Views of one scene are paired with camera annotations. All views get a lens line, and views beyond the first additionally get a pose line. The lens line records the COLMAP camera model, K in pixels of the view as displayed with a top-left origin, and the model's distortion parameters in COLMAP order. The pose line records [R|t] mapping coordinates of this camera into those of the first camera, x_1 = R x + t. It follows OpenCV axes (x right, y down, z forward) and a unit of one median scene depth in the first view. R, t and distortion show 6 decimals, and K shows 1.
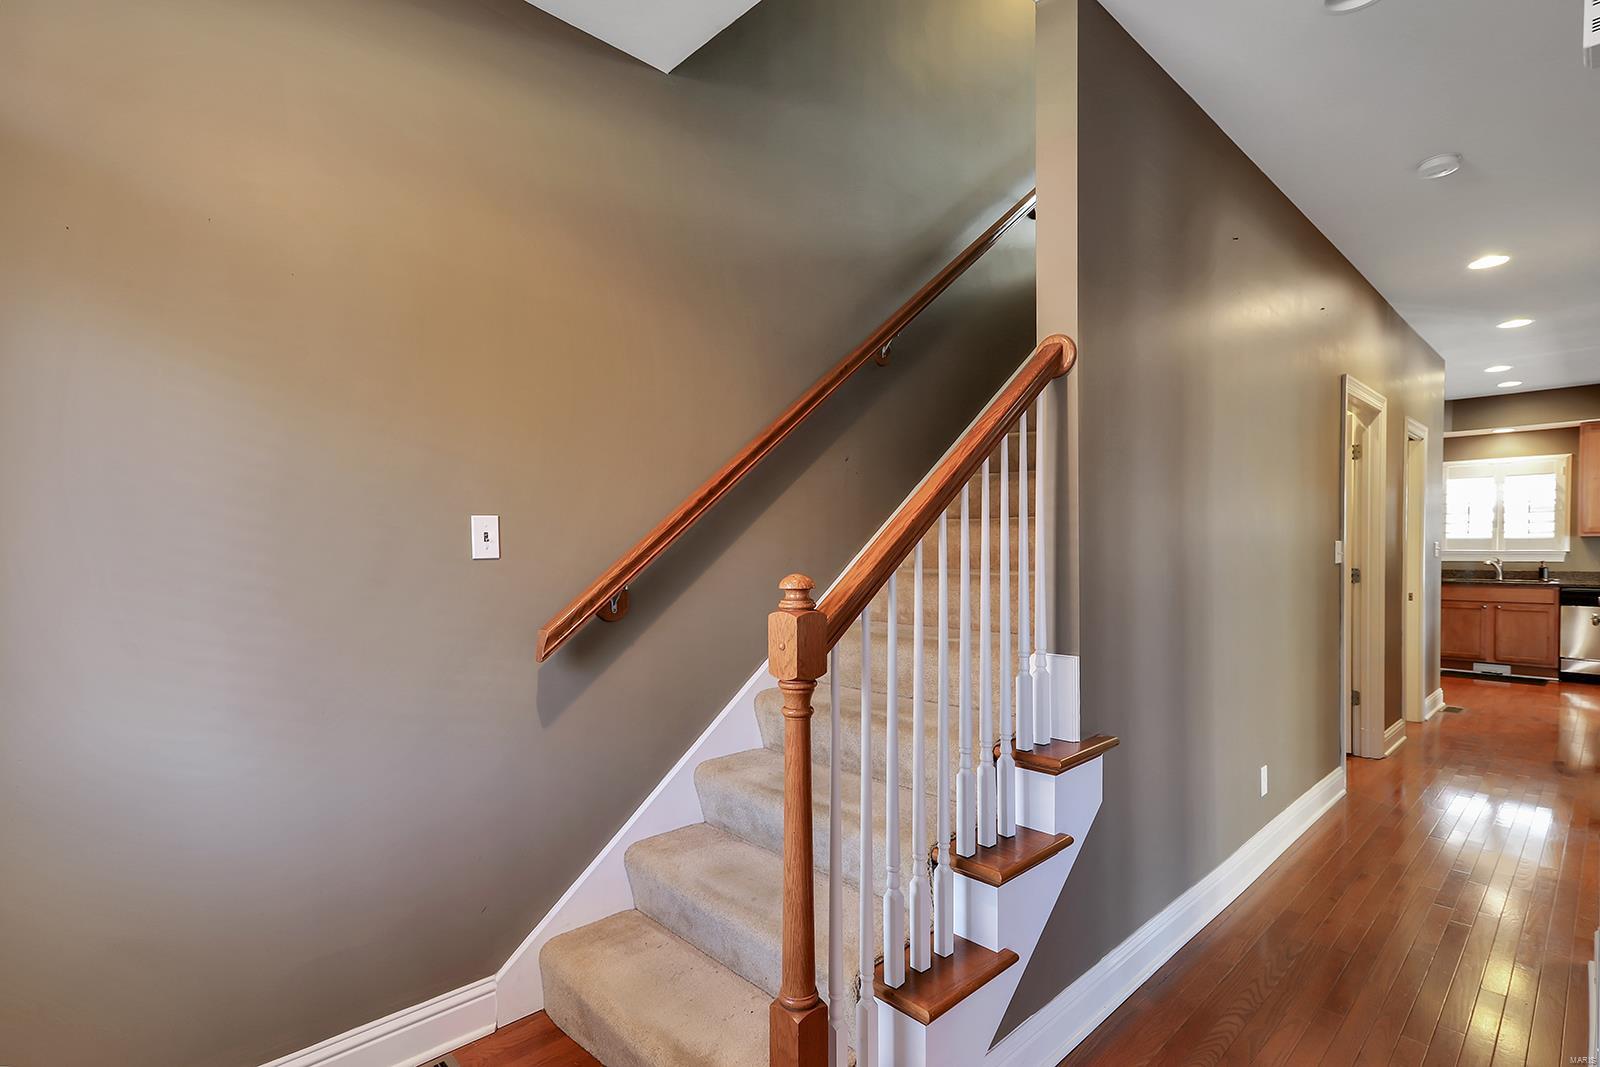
lens RADIAL K [[774.8, 0, 750.9], [0, 774.8, 561.2], [0, 0, 1]] dist [0.001305, 0.000326]
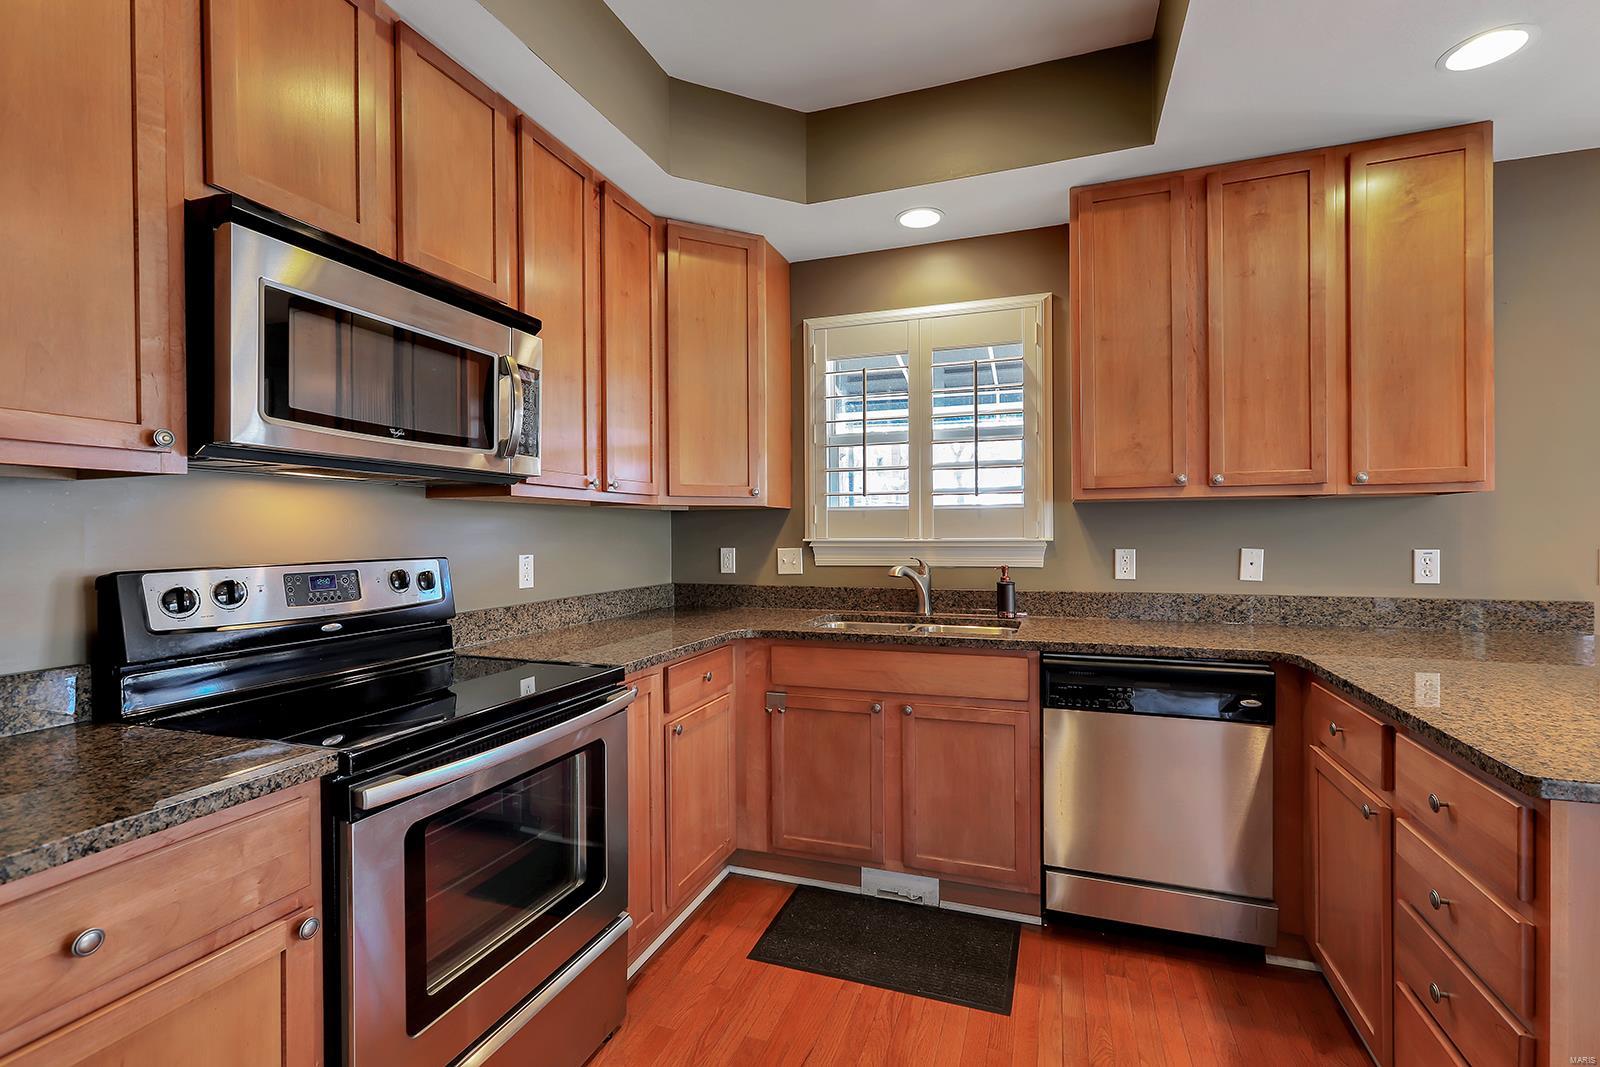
lens RADIAL K [[719.7, 0, 804.8], [0, 719.7, 537.0], [0, 0, 1]] dist [0.002314, 0.000328]
pose [[0.874540, -0.006279, 0.484913, 0.768484], [0.015918, 0.999749, -0.015761, -0.010486], [-0.484692, 0.021503, 0.874420, 0.742681]]
